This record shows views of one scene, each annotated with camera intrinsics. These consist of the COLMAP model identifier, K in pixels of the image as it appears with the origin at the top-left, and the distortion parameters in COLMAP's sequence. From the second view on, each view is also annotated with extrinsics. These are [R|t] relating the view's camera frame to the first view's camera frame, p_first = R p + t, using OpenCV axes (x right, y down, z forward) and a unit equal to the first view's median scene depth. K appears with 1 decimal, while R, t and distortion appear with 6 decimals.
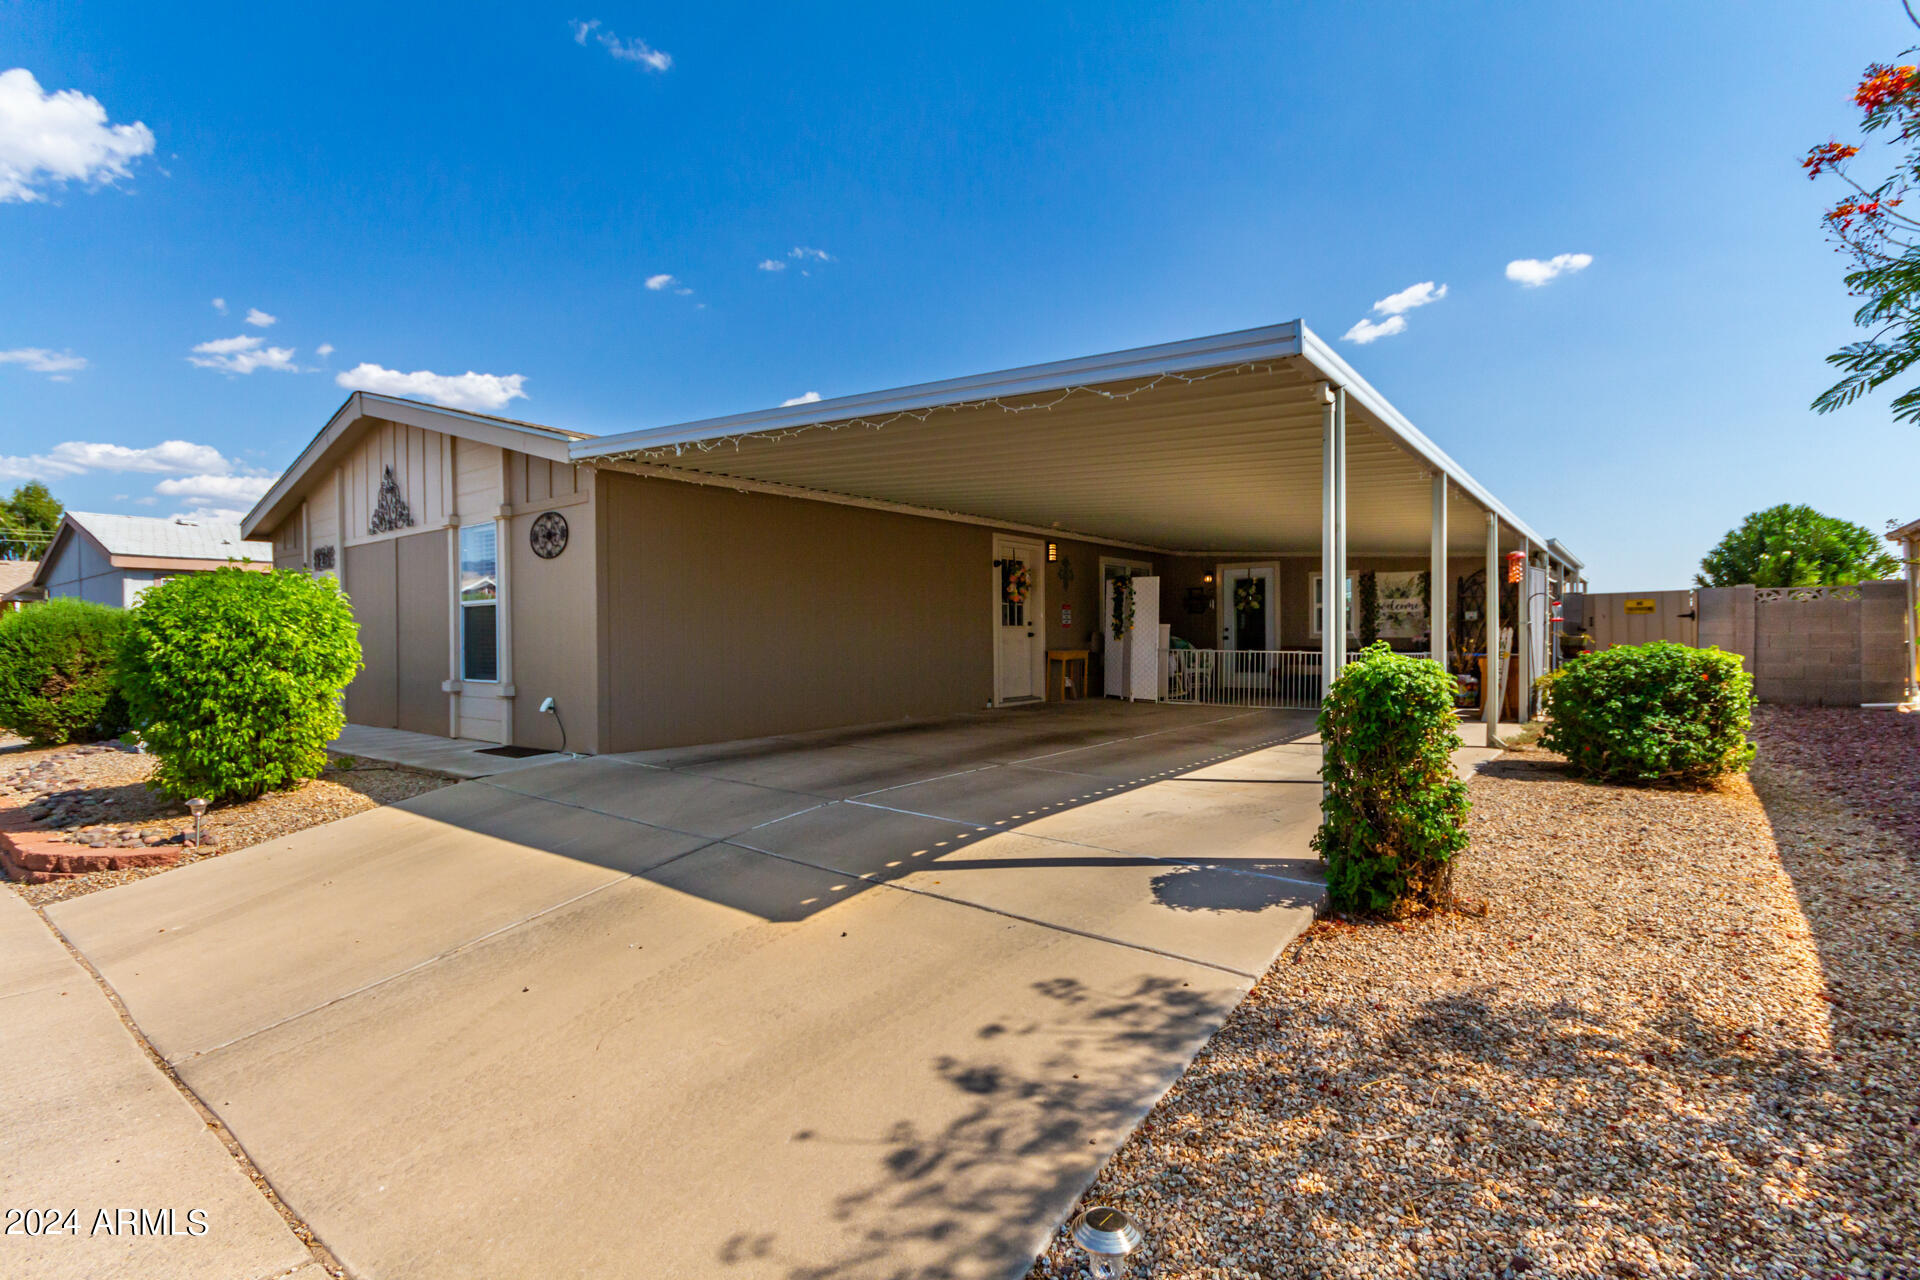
lens RADIAL K [[879.6, 0, 960.0], [0, 879.6, 640.0], [0, 0, 1]] dist [0.003085, 0.001539]
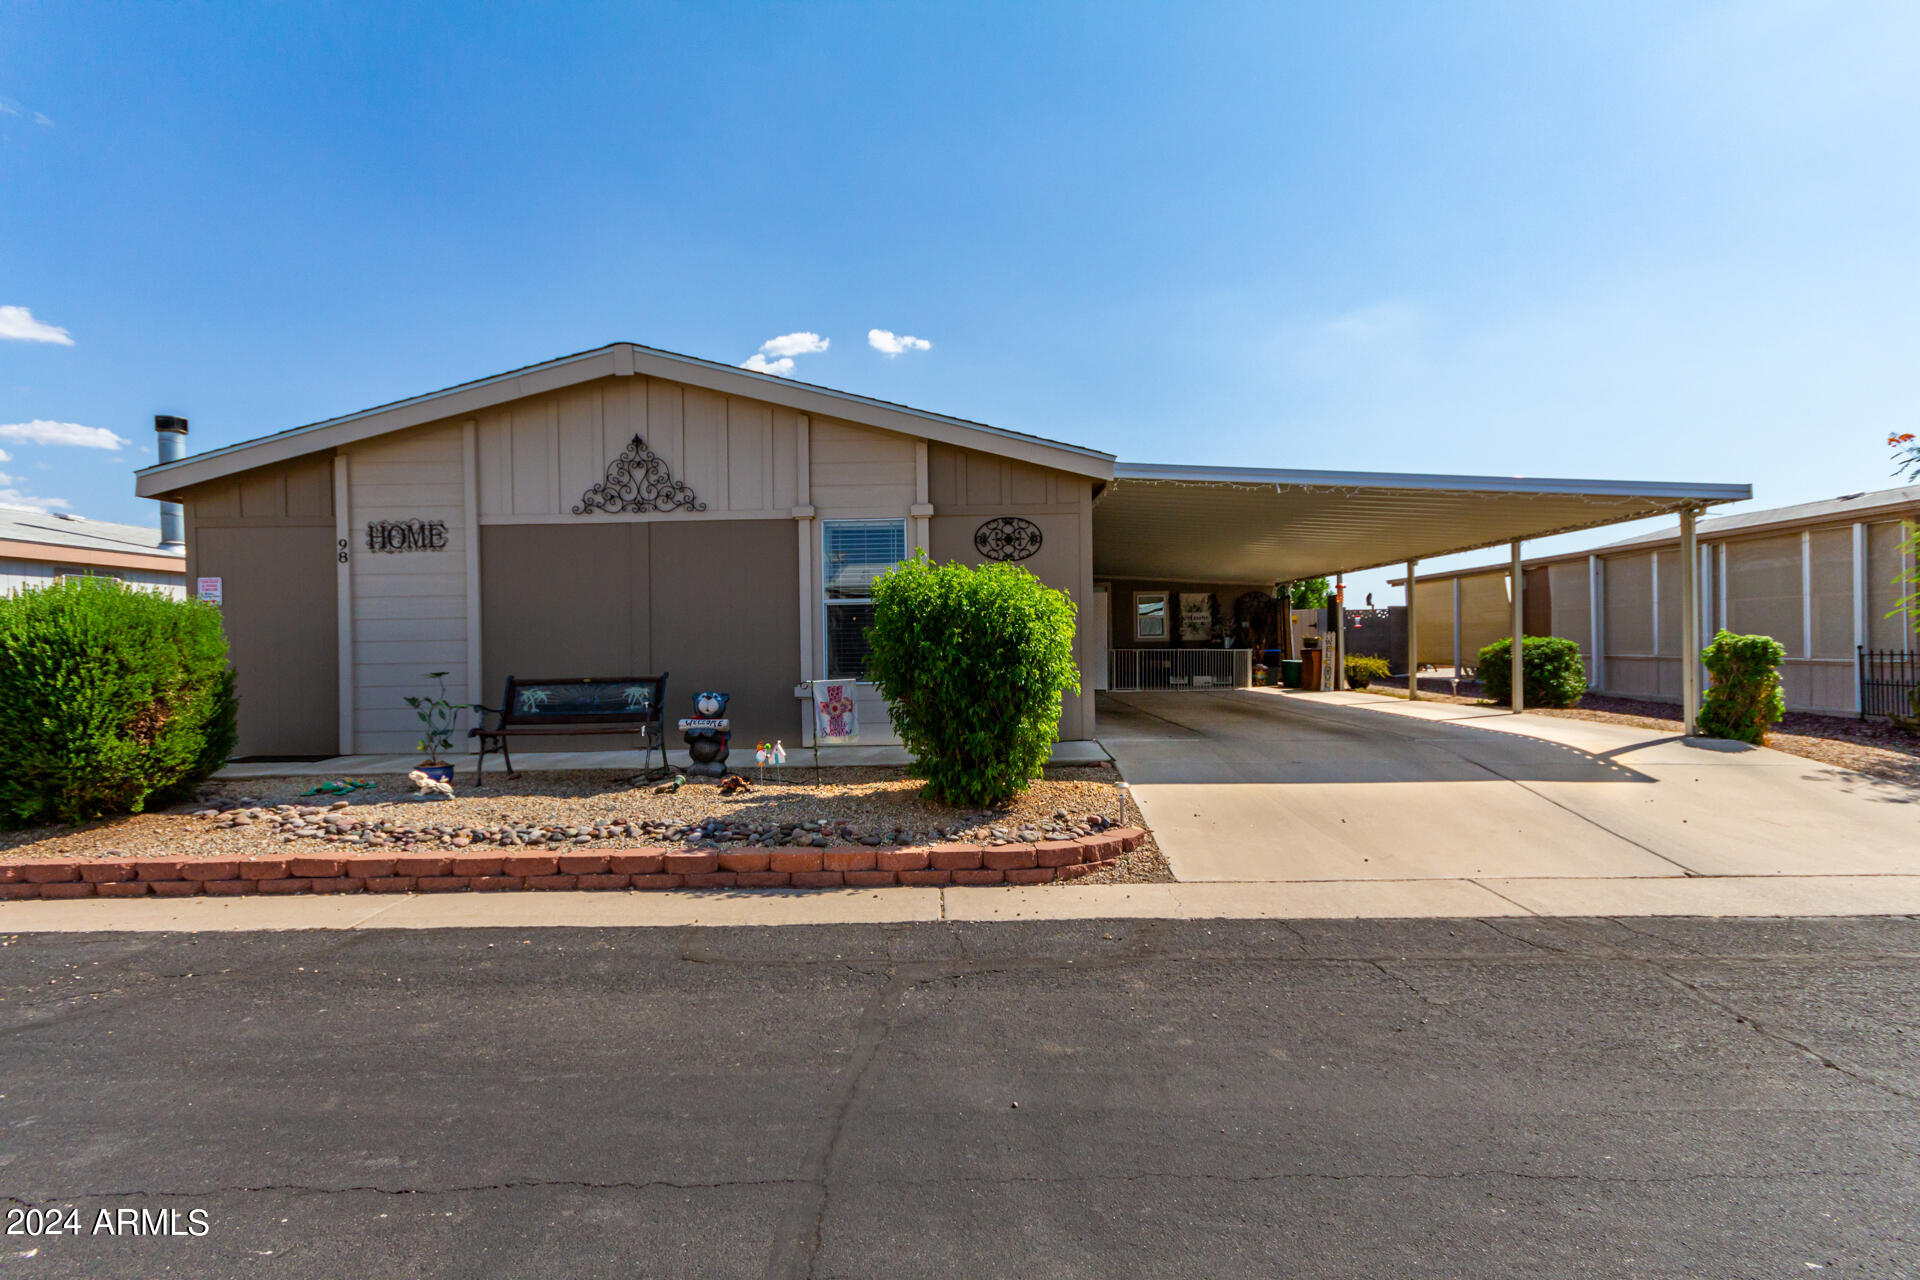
lens RADIAL K [[879.7, 0, 960.0], [0, 879.7, 640.0], [0, 0, 1]] dist [0.008454, -0.000012]
pose [[0.792308, -0.004527, 0.610105, -0.964101], [0.014303, 0.999835, -0.011155, 0.010874], [-0.609954, 0.017564, 0.792242, 0.166531]]
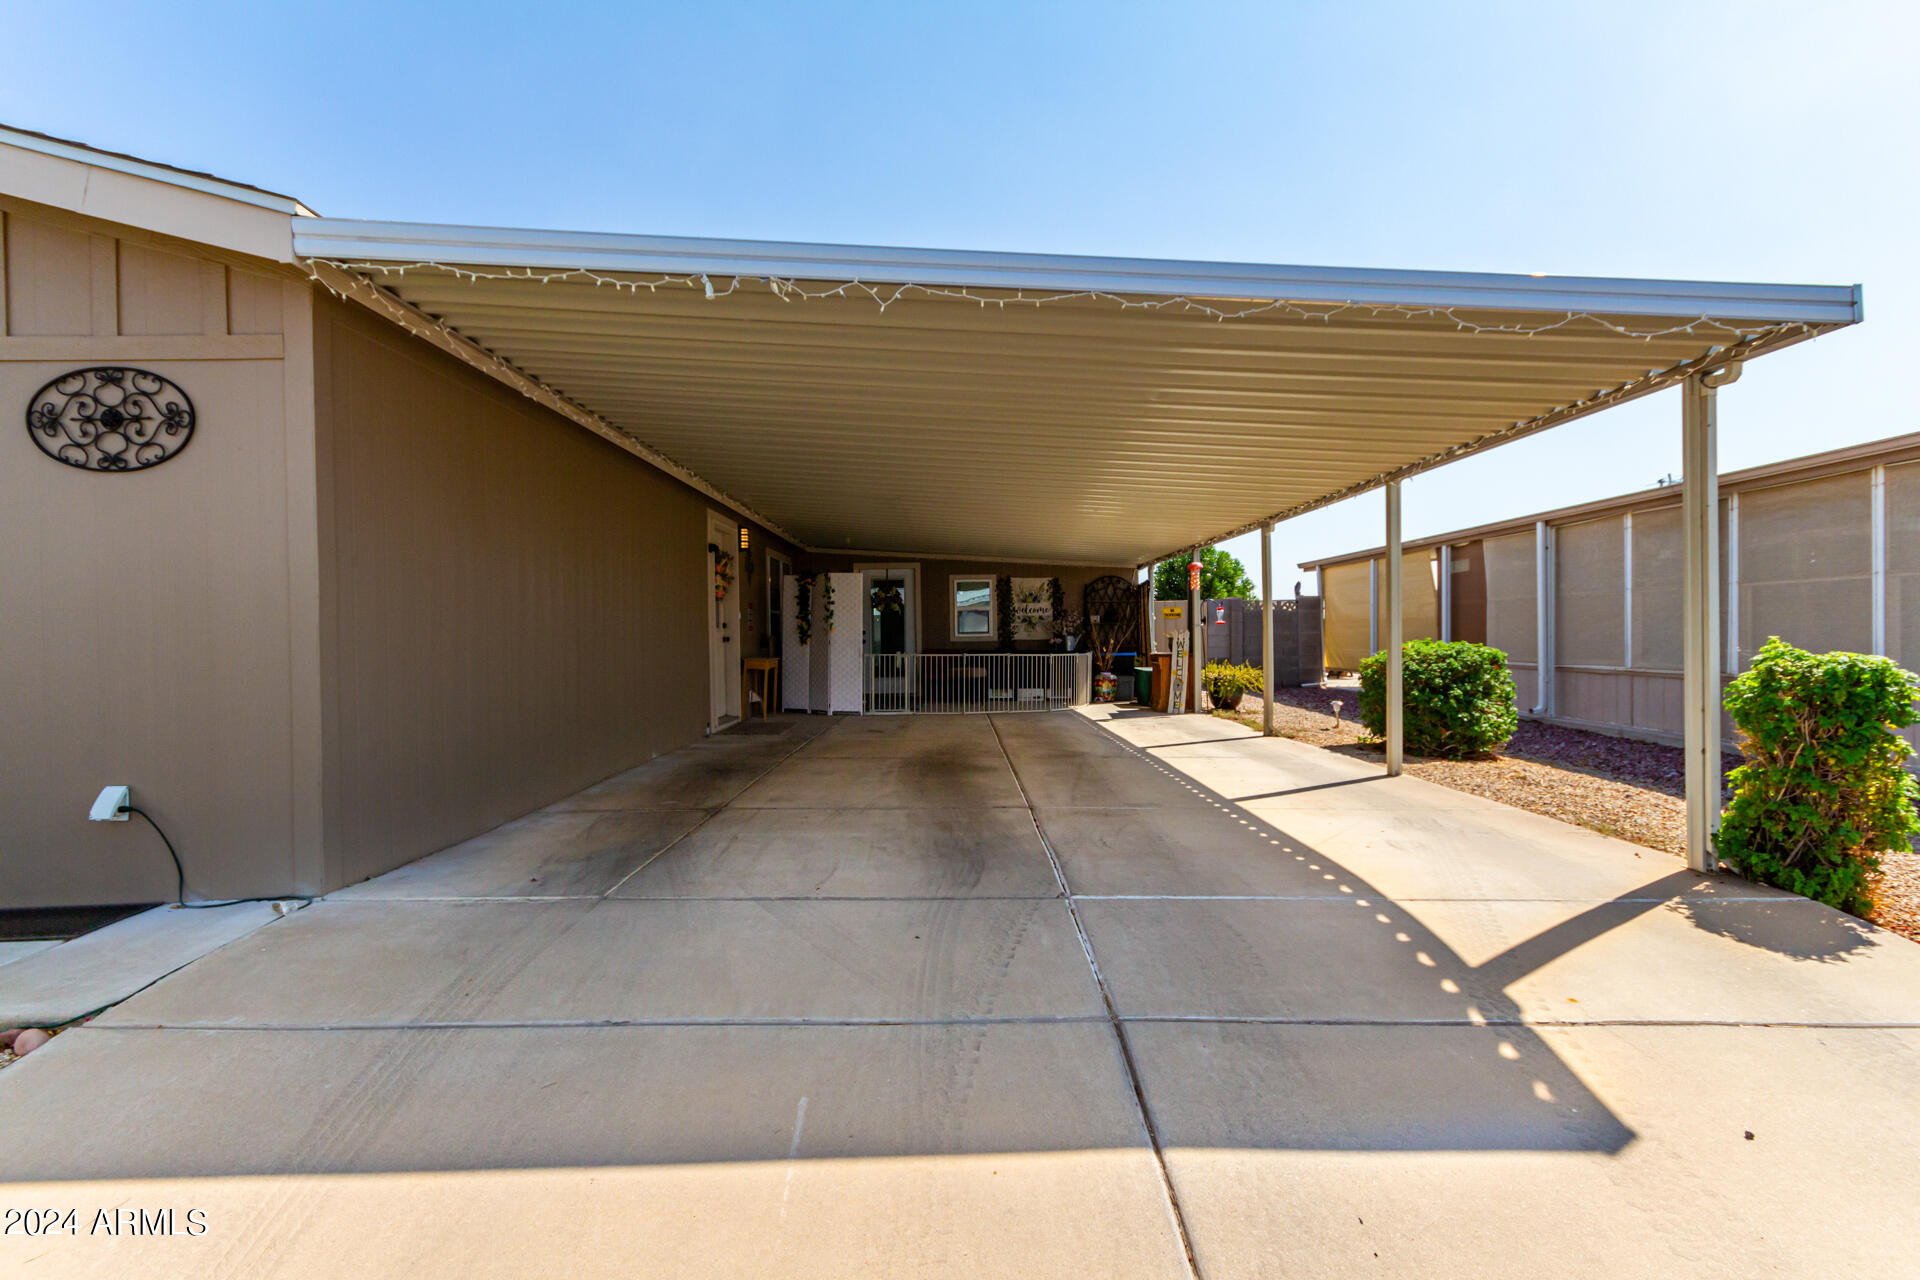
lens RADIAL K [[879.6, 0, 960.0], [0, 879.6, 640.0], [0, 0, 1]] dist [0.003085, 0.001539]
pose [[0.781658, -0.008109, 0.623655, -0.342441], [0.011839, 0.999928, -0.001838, -0.001771], [-0.623595, 0.008820, 0.781698, 0.322905]]
